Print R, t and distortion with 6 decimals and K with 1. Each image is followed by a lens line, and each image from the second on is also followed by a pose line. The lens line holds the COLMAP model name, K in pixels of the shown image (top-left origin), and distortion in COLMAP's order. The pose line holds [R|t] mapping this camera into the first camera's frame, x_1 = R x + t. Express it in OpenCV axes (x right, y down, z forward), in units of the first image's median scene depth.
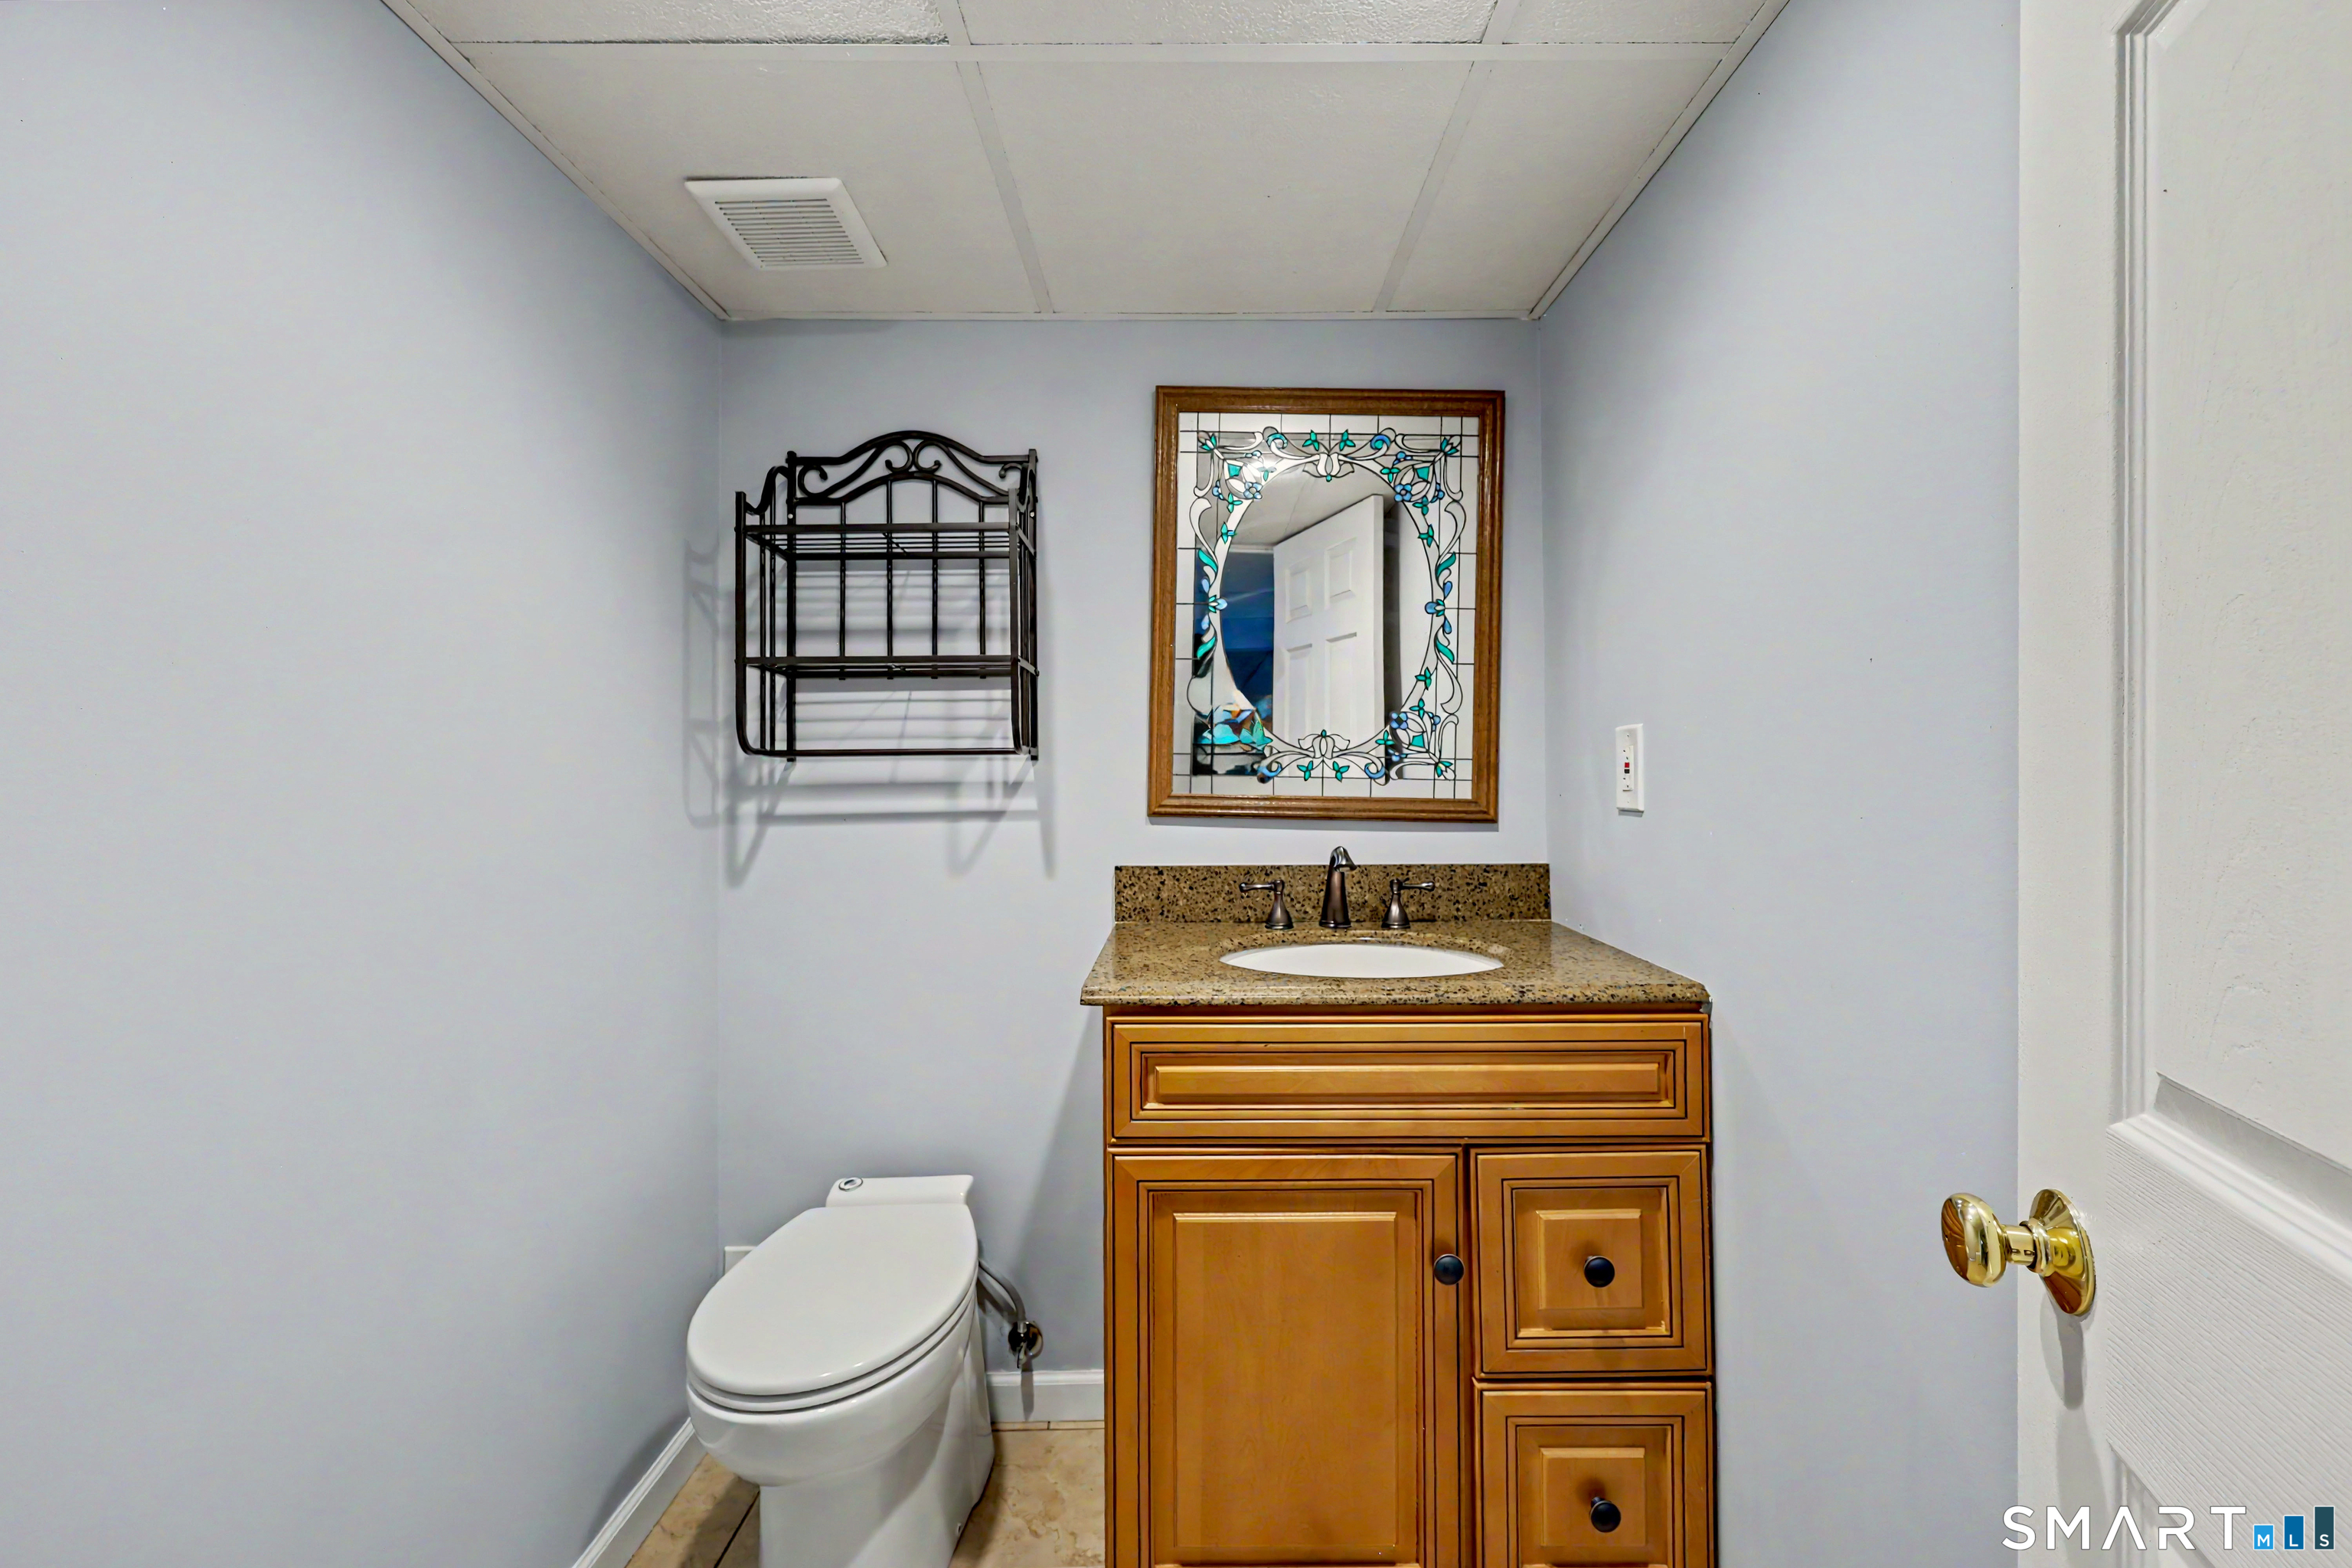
lens RADIAL K [[948.4, 0, 1177.8], [0, 948.4, 787.6], [0, 0, 1]] dist [-0.000898, -0.000348]
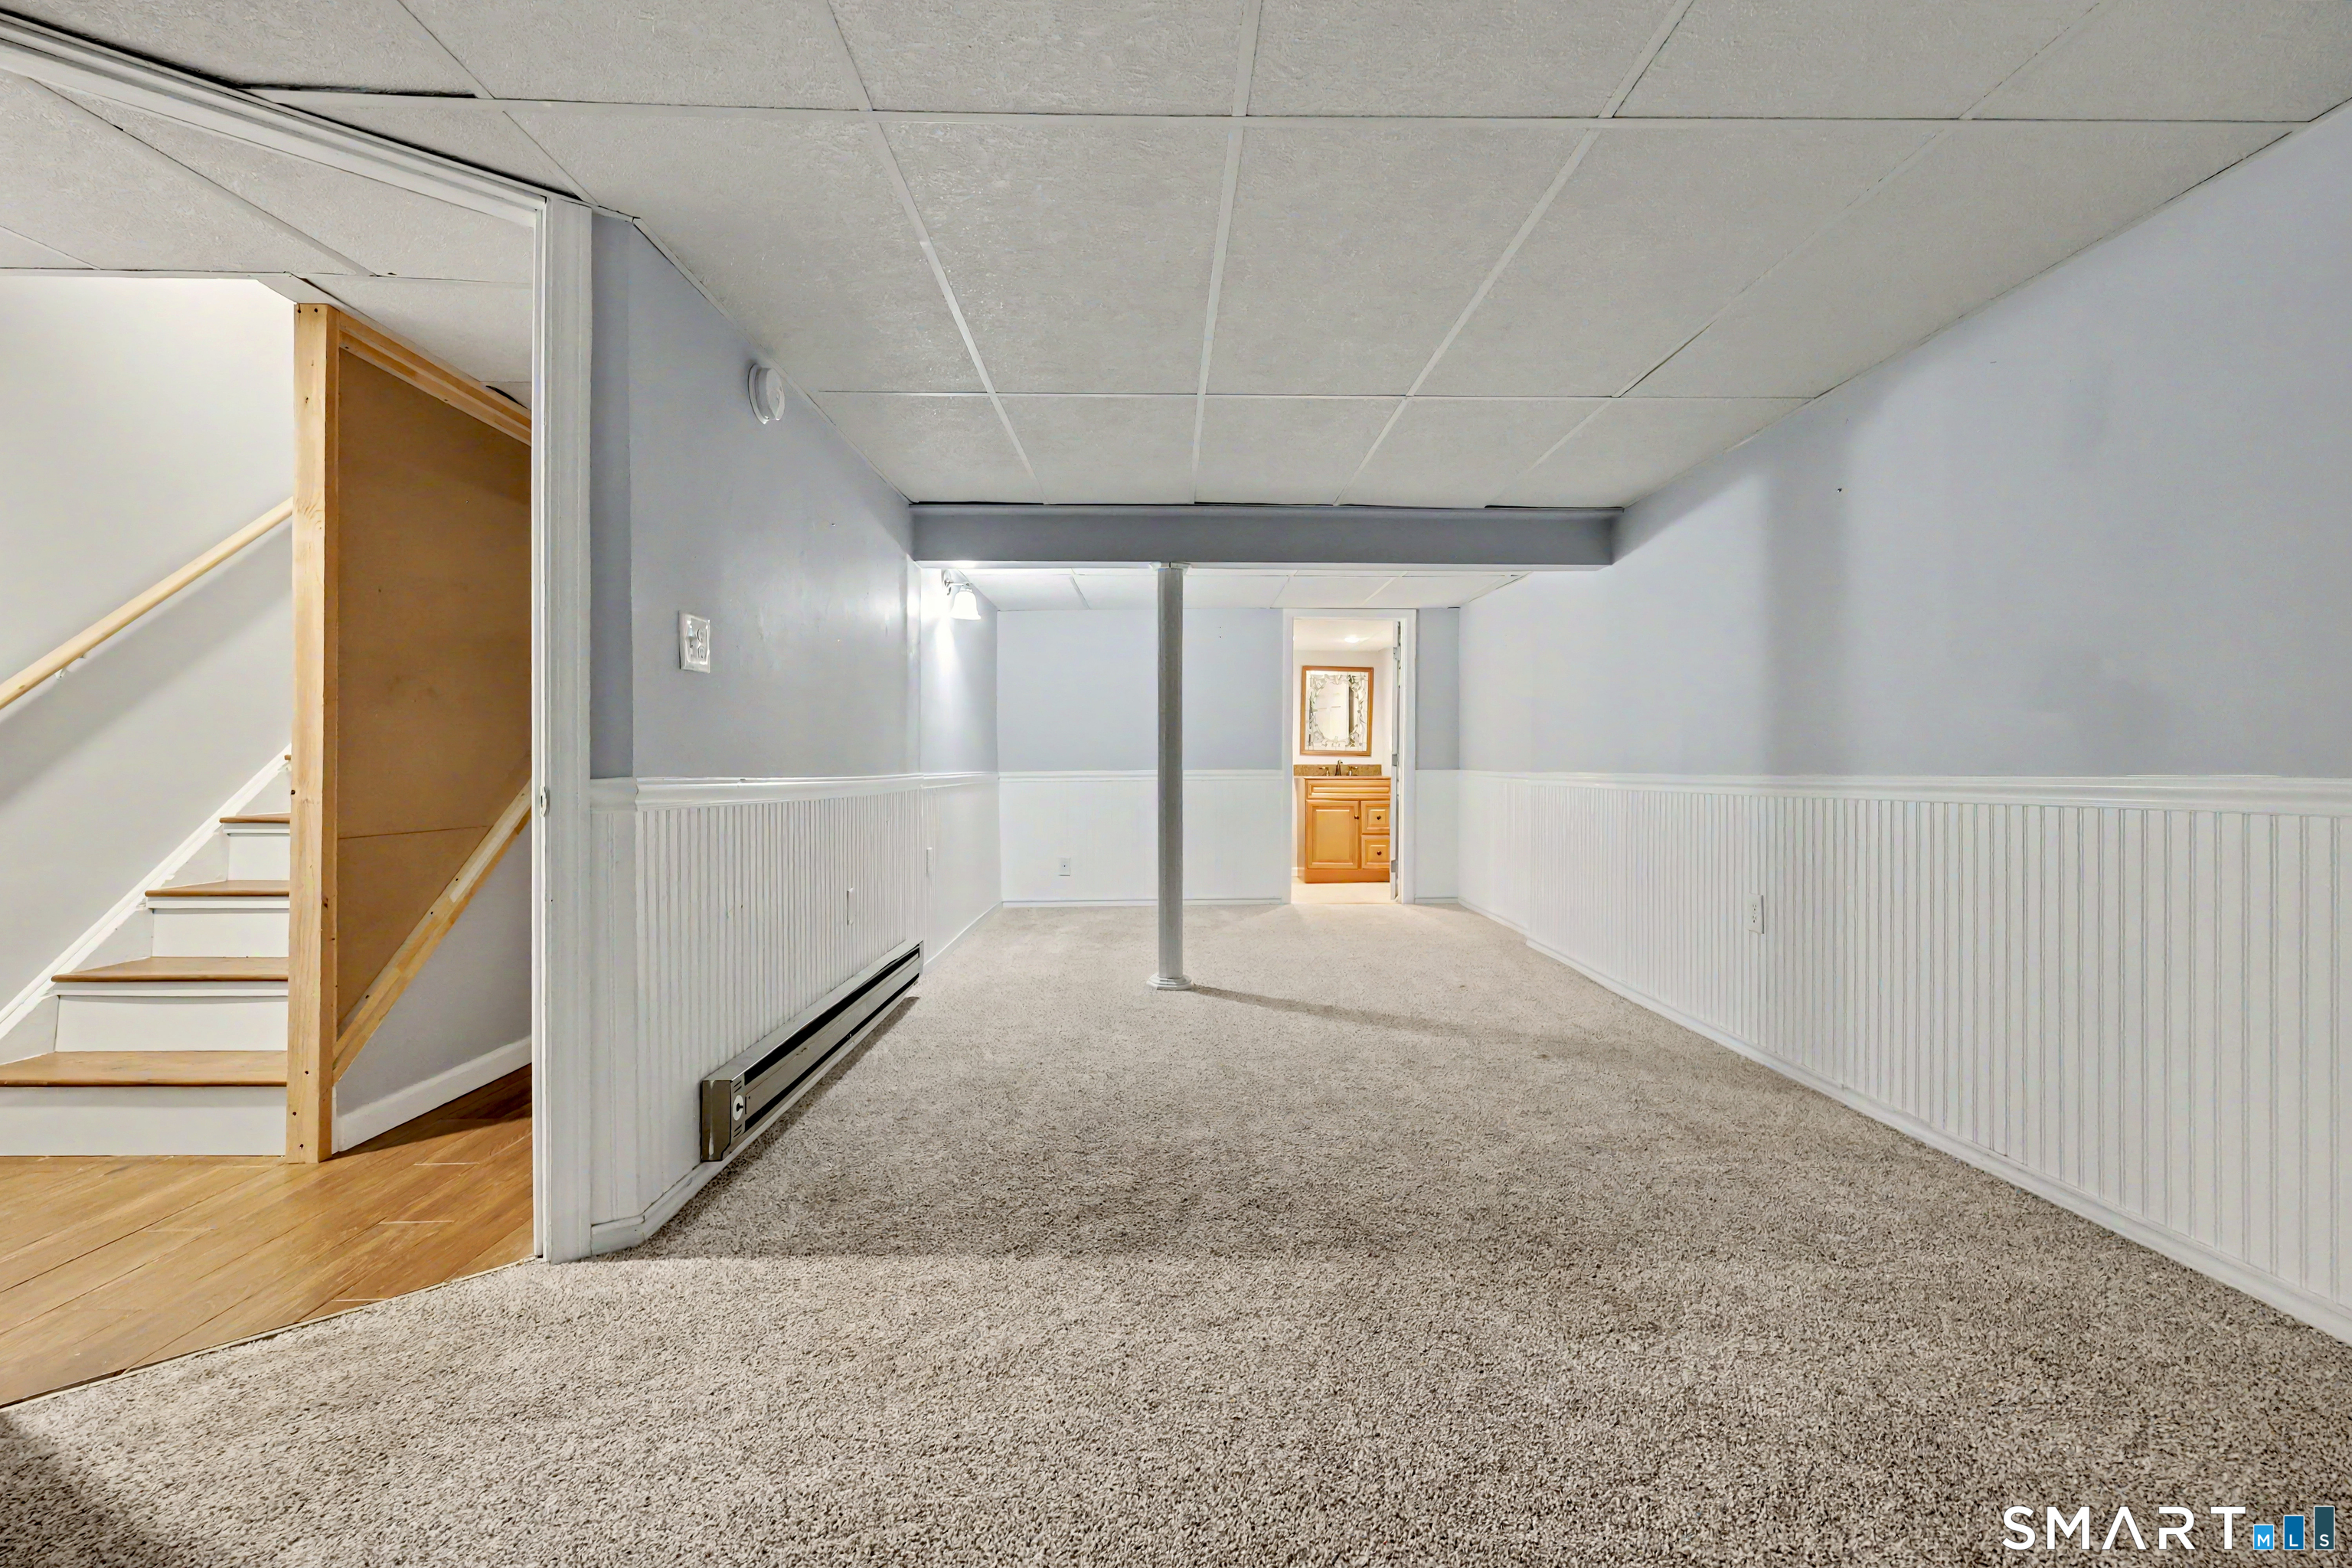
lens RADIAL K [[948.4, 0, 1177.4], [0, 948.4, 760.0], [0, 0, 1]] dist [-0.000898, -0.000348]
pose [[0.999690, 0.003072, 0.024714, -0.775895], [-0.003111, 0.999994, 0.001530, 0.053930], [-0.024709, -0.001606, 0.999693, -3.818165]]
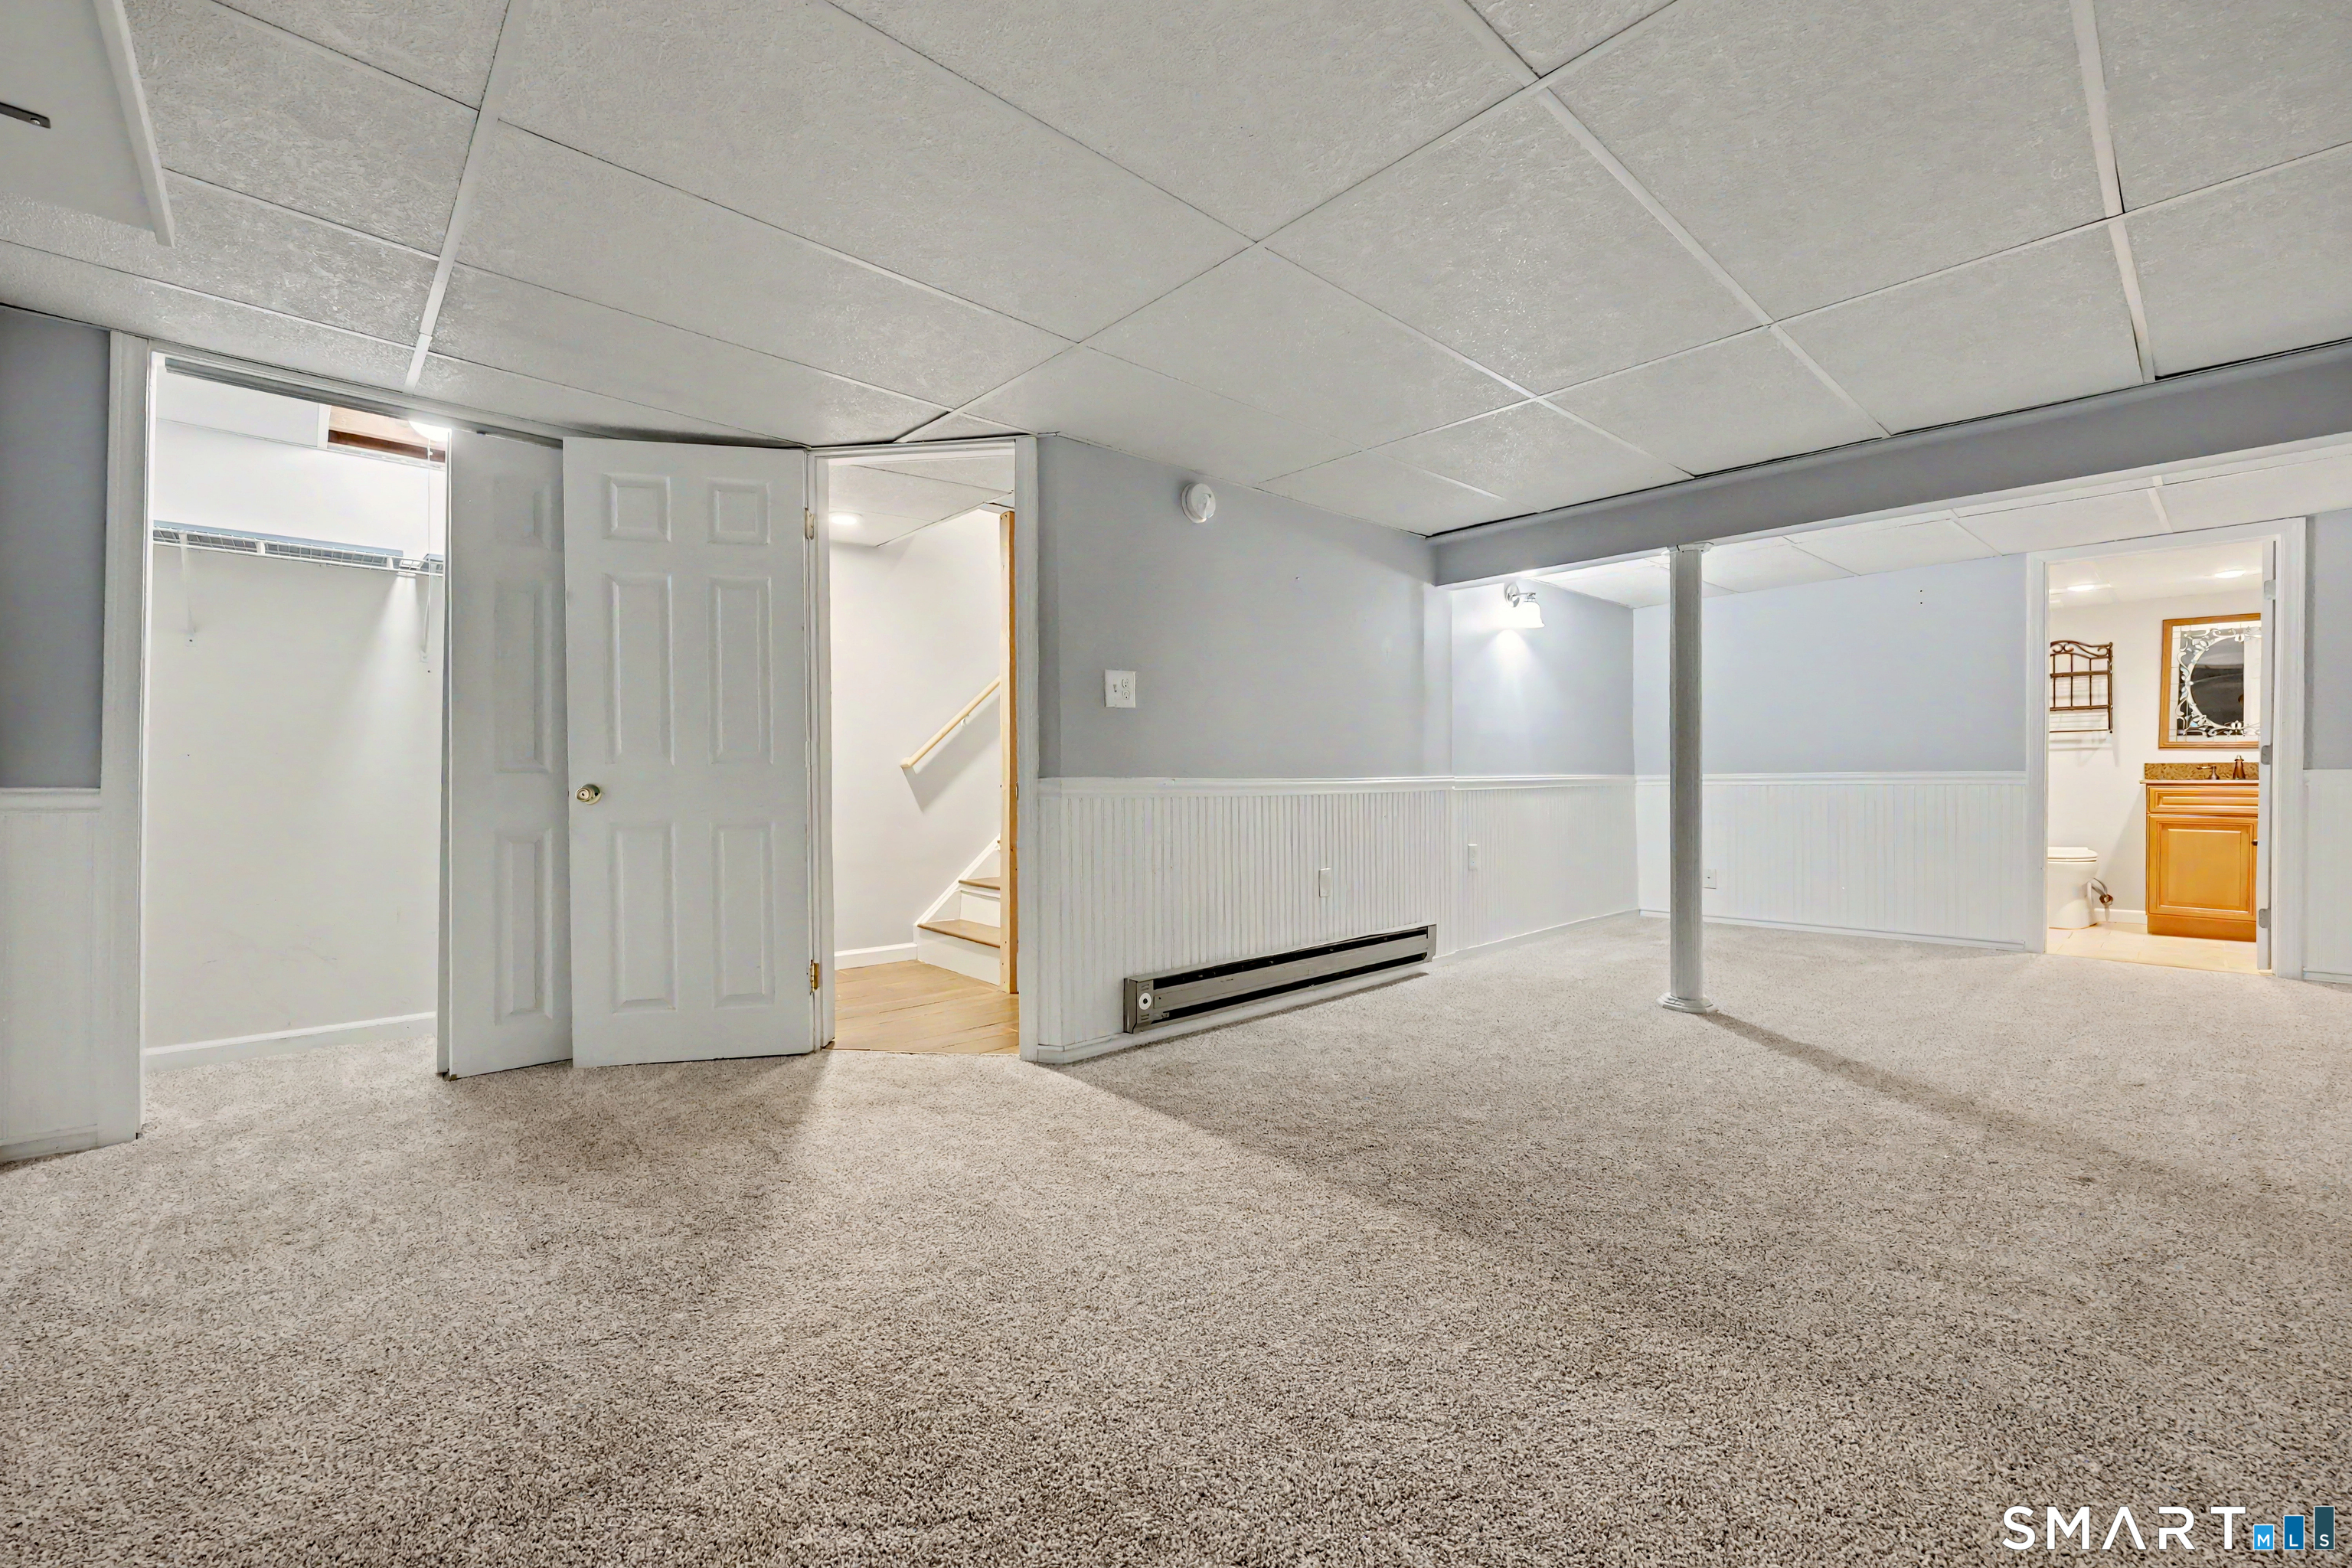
lens RADIAL K [[948.4, 0, 1206.4], [0, 948.4, 782.8], [0, 0, 1]] dist [-0.000898, -0.000348]
pose [[0.691139, 0.007814, -0.722679, 0.064596], [0.009257, 0.999764, 0.019663, 0.053958], [0.722662, -0.020280, 0.690904, -3.741071]]
